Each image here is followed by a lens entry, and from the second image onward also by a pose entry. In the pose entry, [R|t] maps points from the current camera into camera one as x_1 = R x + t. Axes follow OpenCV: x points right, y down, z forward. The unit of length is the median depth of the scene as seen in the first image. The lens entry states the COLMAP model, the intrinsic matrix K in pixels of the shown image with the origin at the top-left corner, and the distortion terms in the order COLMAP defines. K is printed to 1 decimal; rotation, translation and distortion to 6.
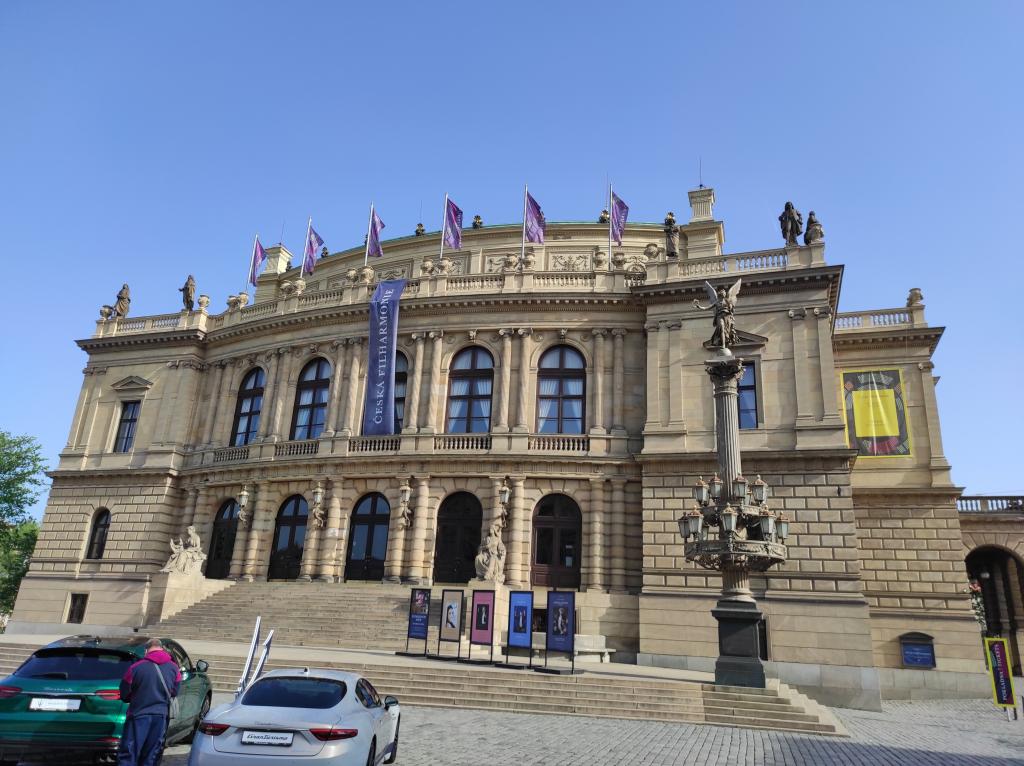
lens RADIAL K [[755.8, 0, 516.0], [0, 755.8, 389.5], [0, 0, 1]] dist [0.036764, -0.008047]
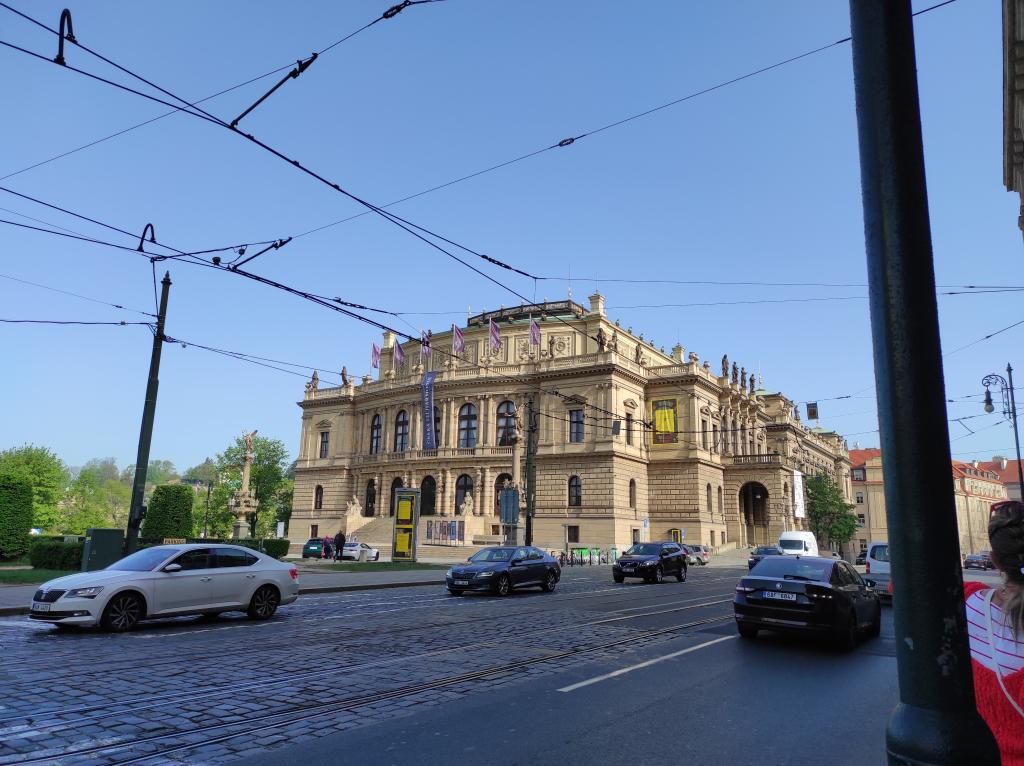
lens RADIAL K [[755.8, 0, 513.9], [0, 755.8, 376.9], [0, 0, 1]] dist [0.036764, -0.008047]
pose [[0.968048, -0.083993, -0.236280, 0.564797], [0.105499, 0.991206, 0.079878, -0.283528], [0.227493, -0.102253, 0.968396, -0.987672]]
